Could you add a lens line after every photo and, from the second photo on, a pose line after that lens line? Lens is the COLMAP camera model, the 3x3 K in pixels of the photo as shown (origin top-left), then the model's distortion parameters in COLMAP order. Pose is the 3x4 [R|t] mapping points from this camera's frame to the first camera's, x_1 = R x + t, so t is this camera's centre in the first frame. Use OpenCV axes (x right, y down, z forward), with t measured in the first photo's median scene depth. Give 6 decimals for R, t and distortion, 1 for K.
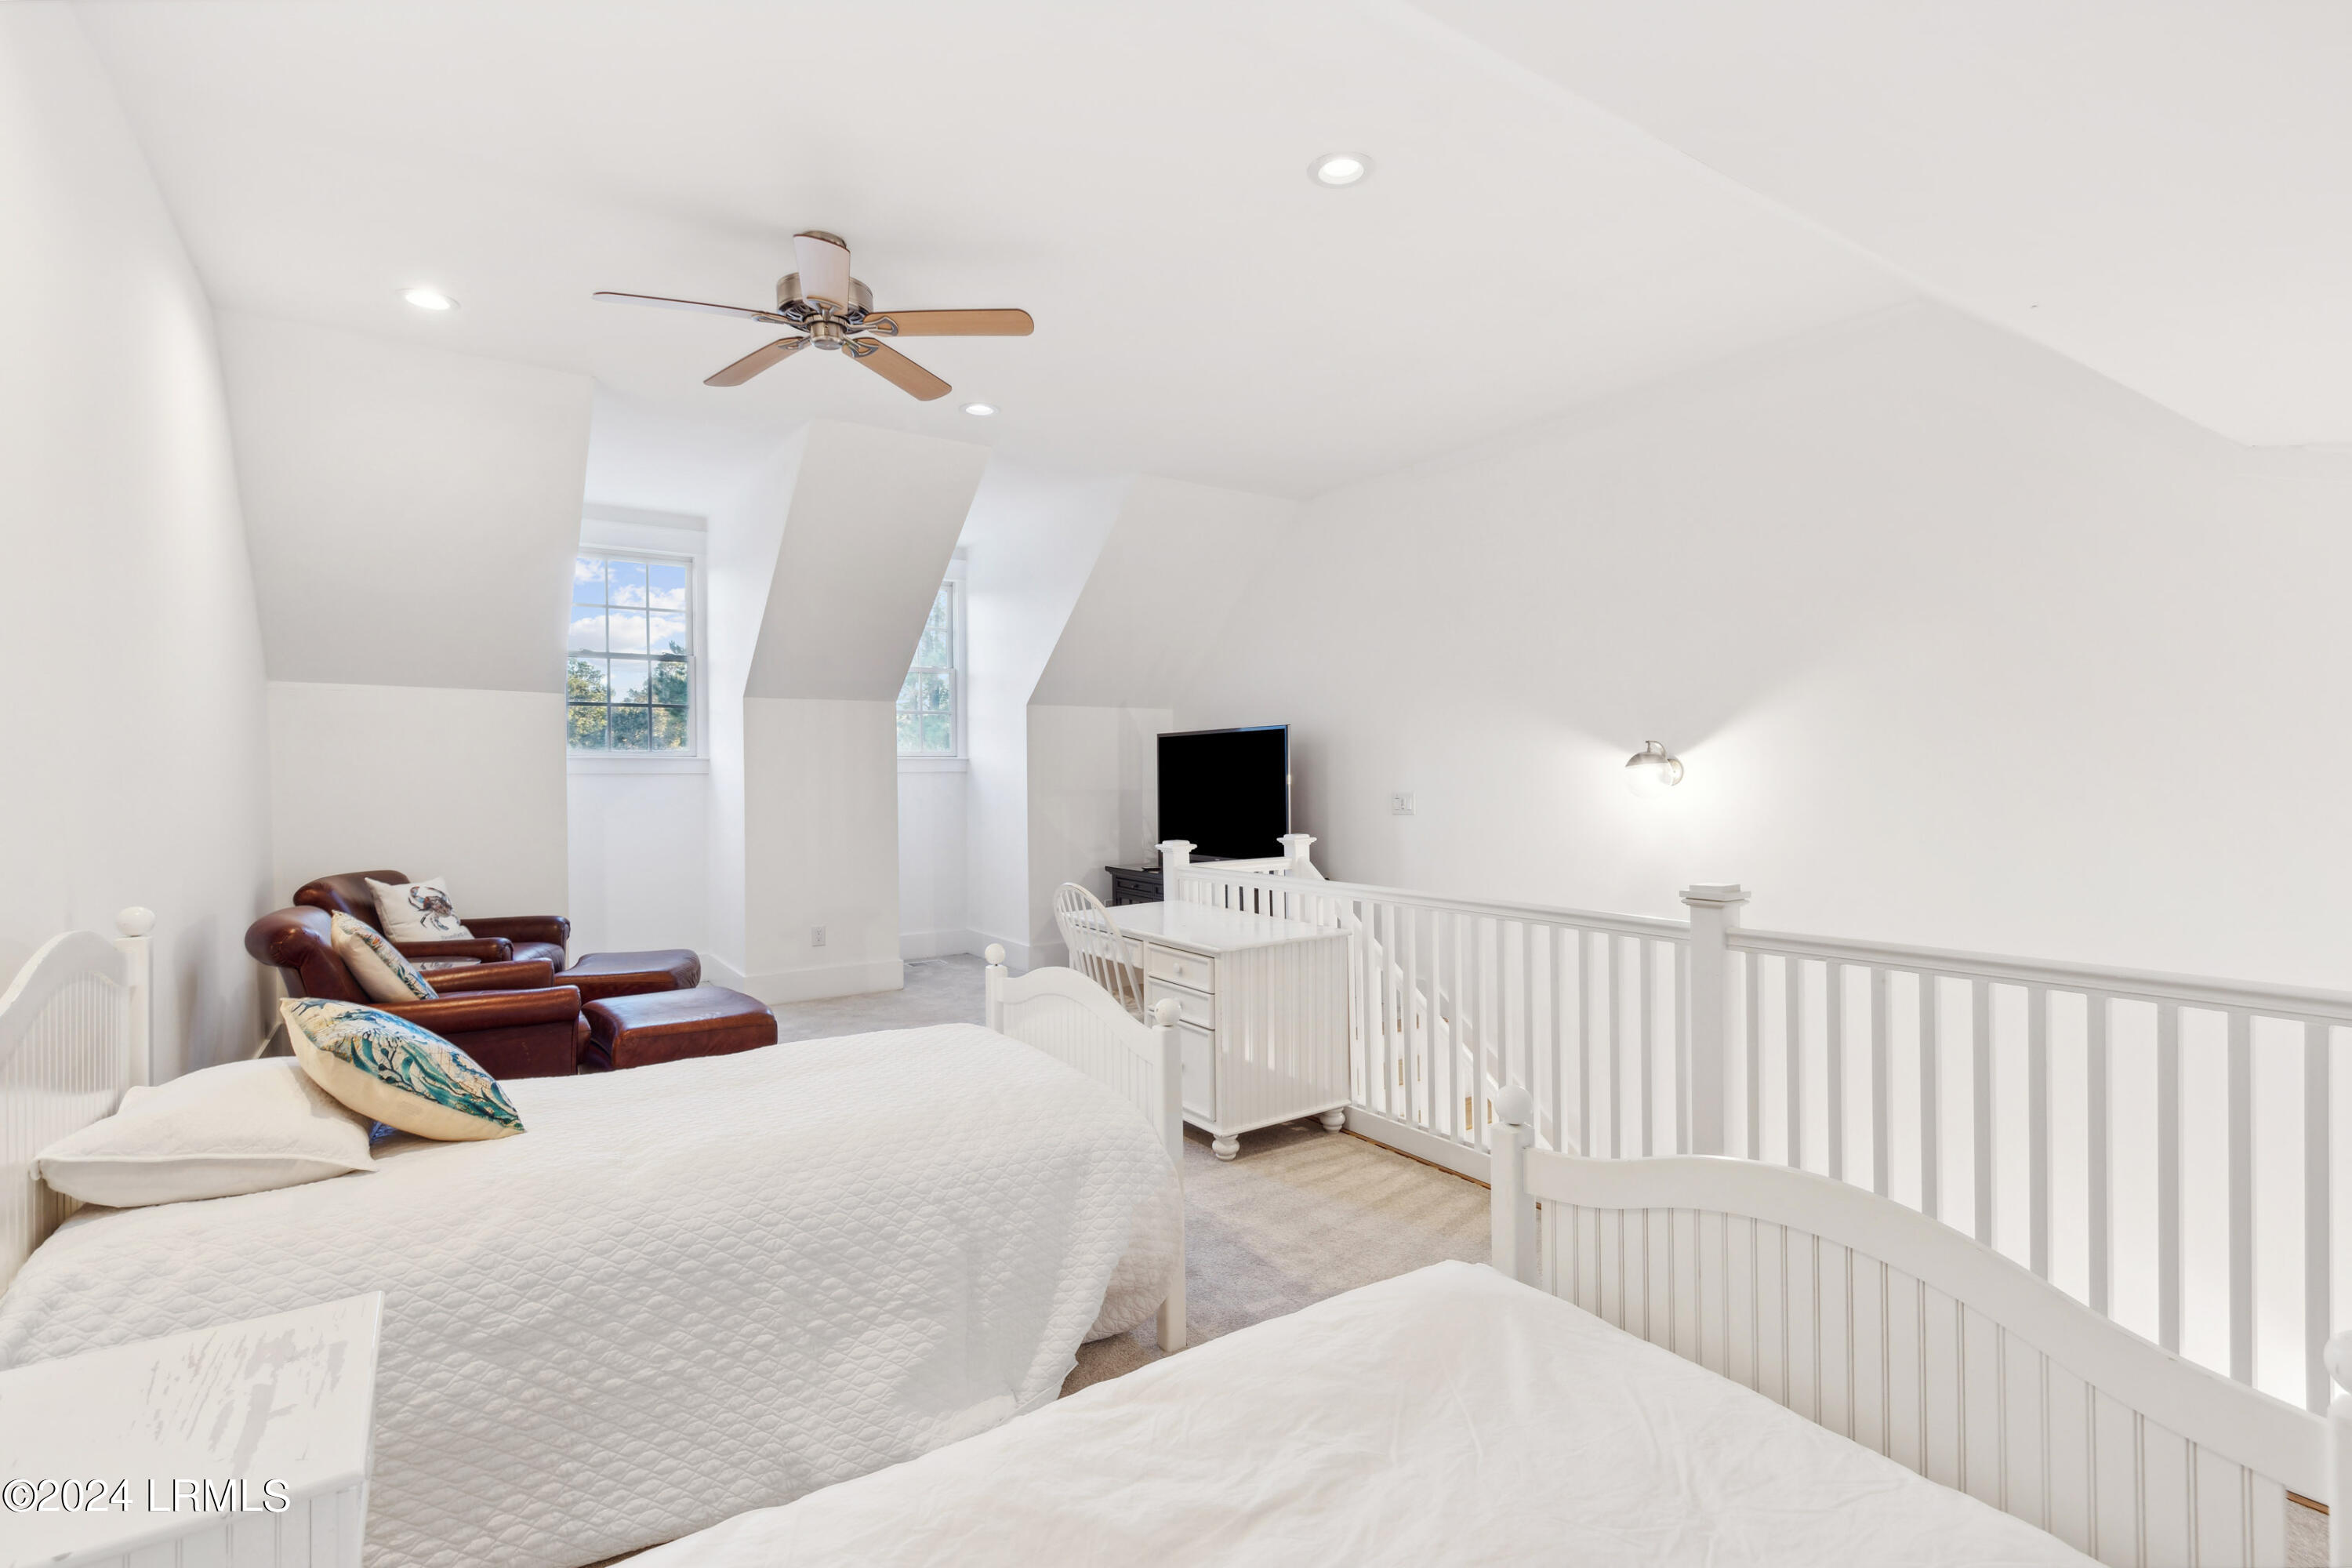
lens RADIAL K [[1142.1, 0, 1177.8], [0, 1142.1, 775.3], [0, 0, 1]] dist [0.001852, -0.000449]
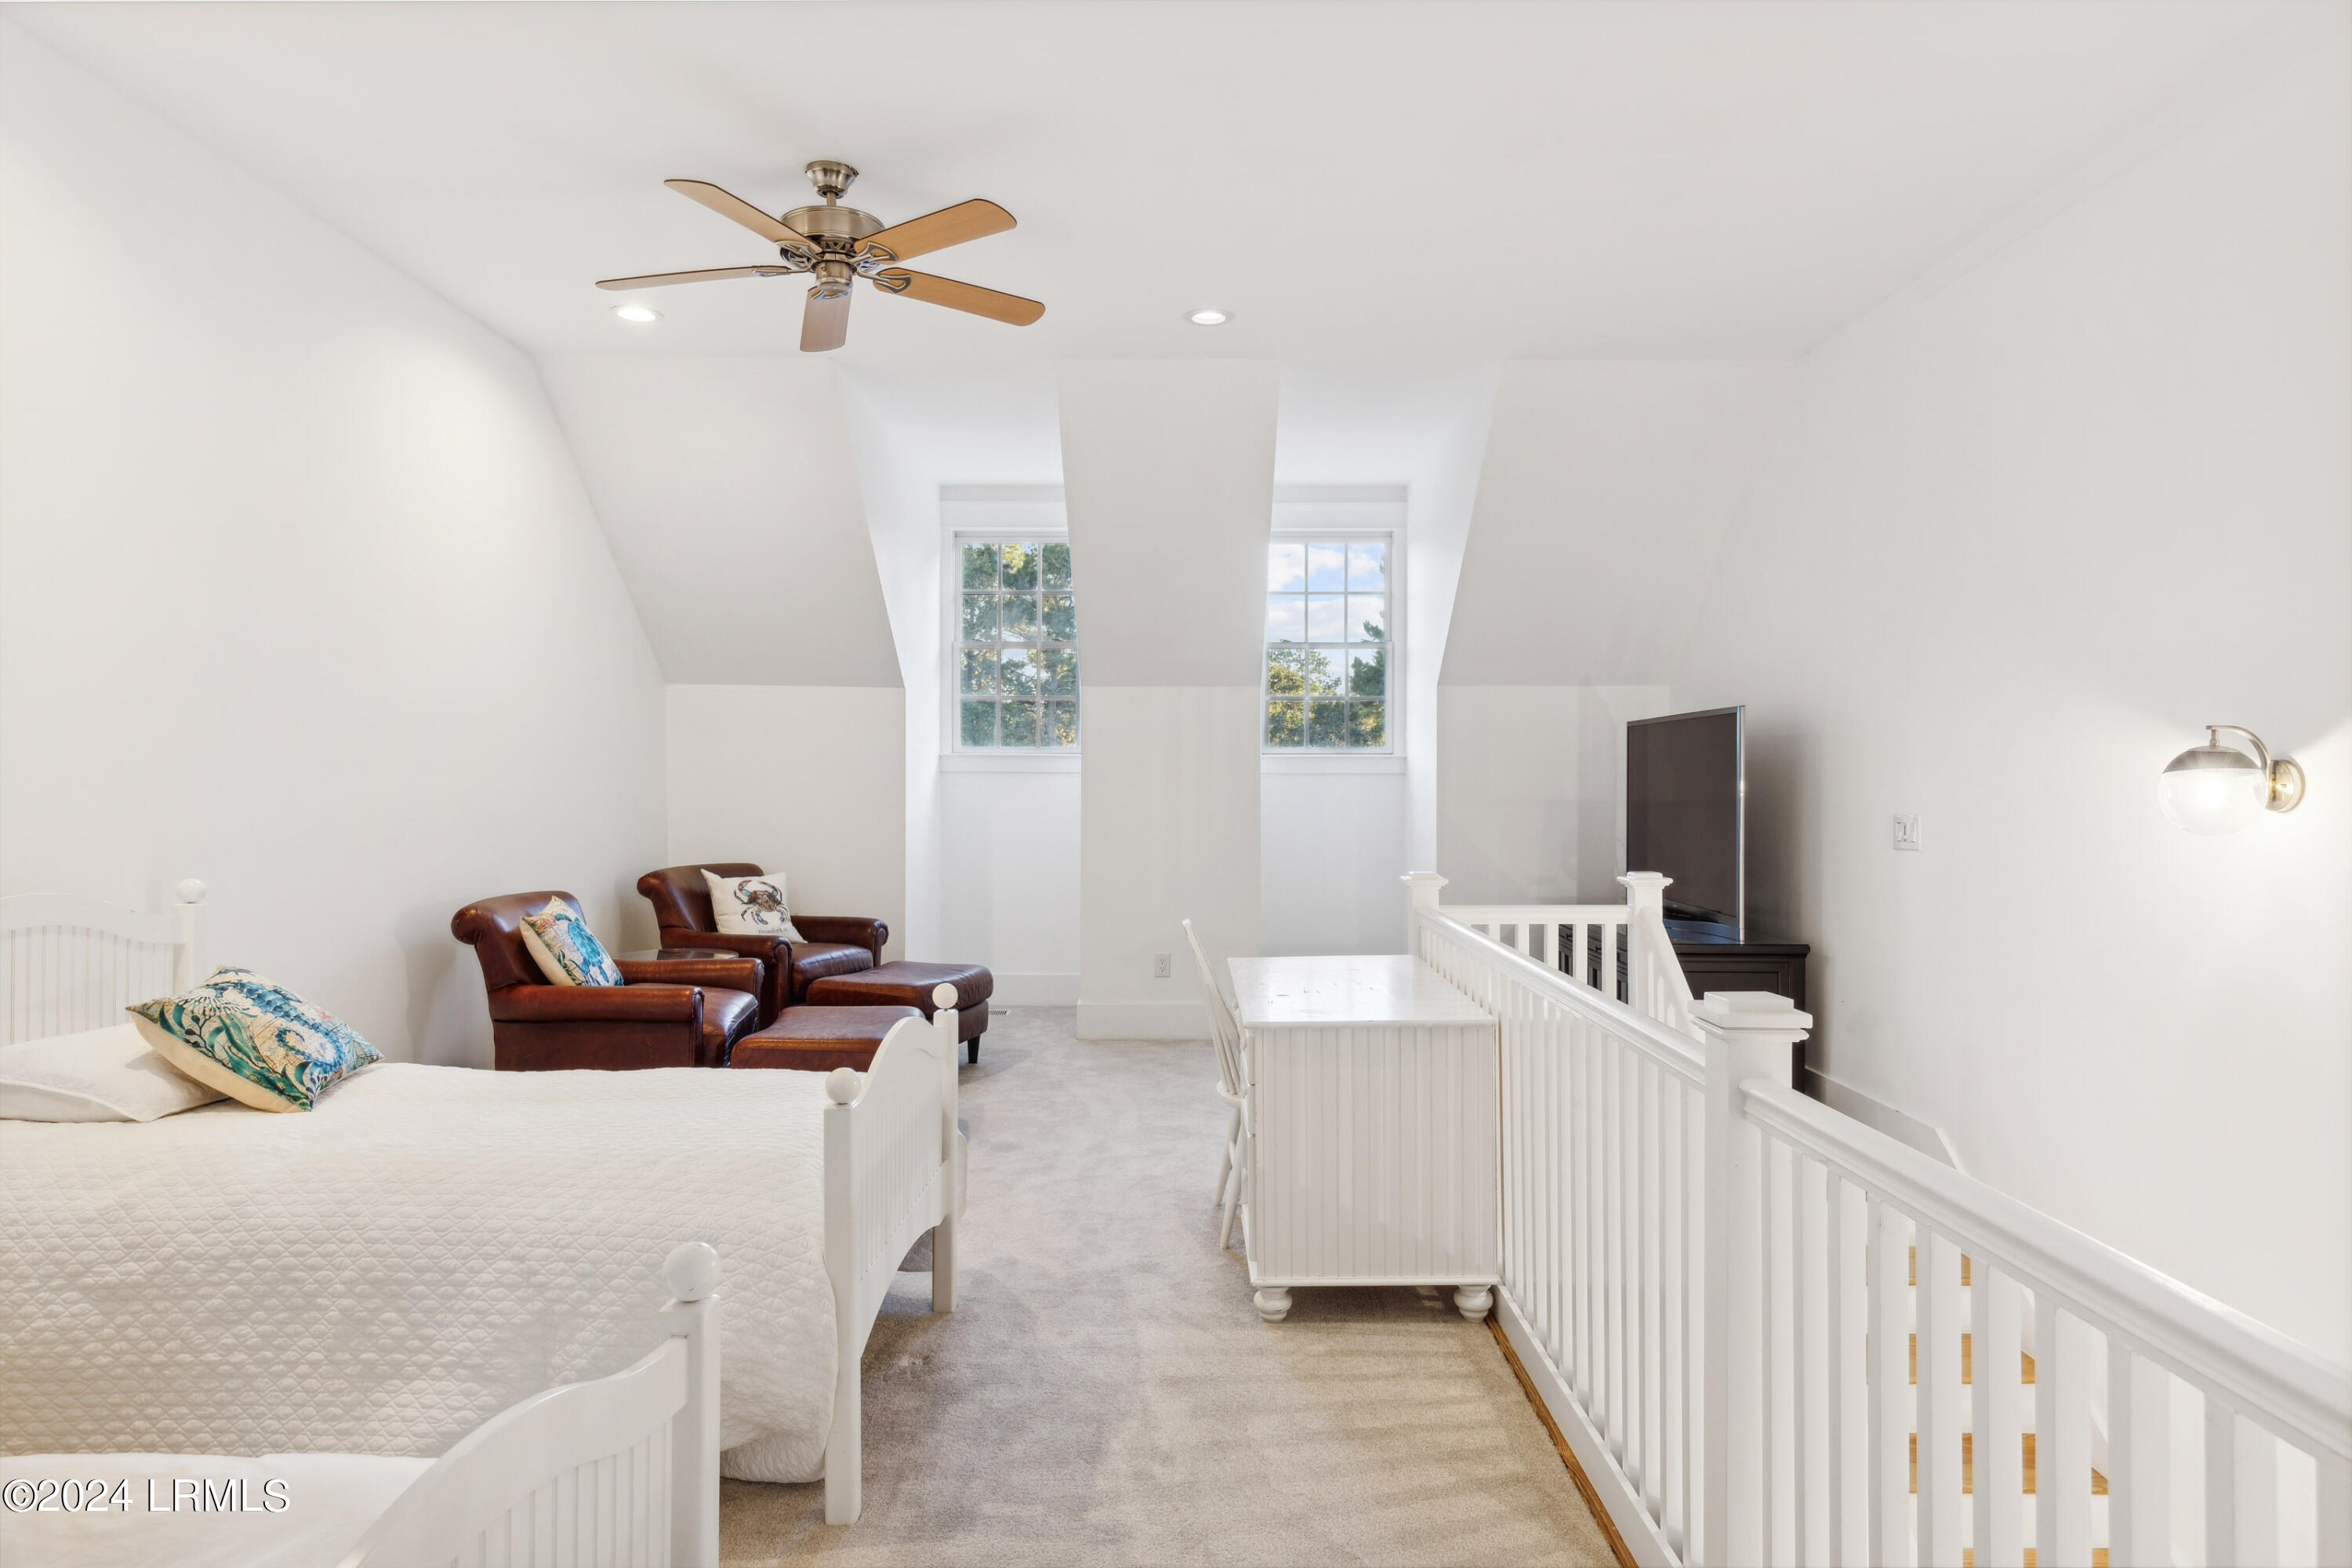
lens RADIAL K [[1410.6, 0, 1174.4], [0, 1410.6, 784.5], [0, 0, 1]] dist [0.007933, -0.002116]
pose [[0.812360, 0.013071, -0.583010, 0.764167], [-0.010290, 0.999914, 0.008079, -0.006669], [0.583066, -0.000564, 0.812425, 0.374212]]
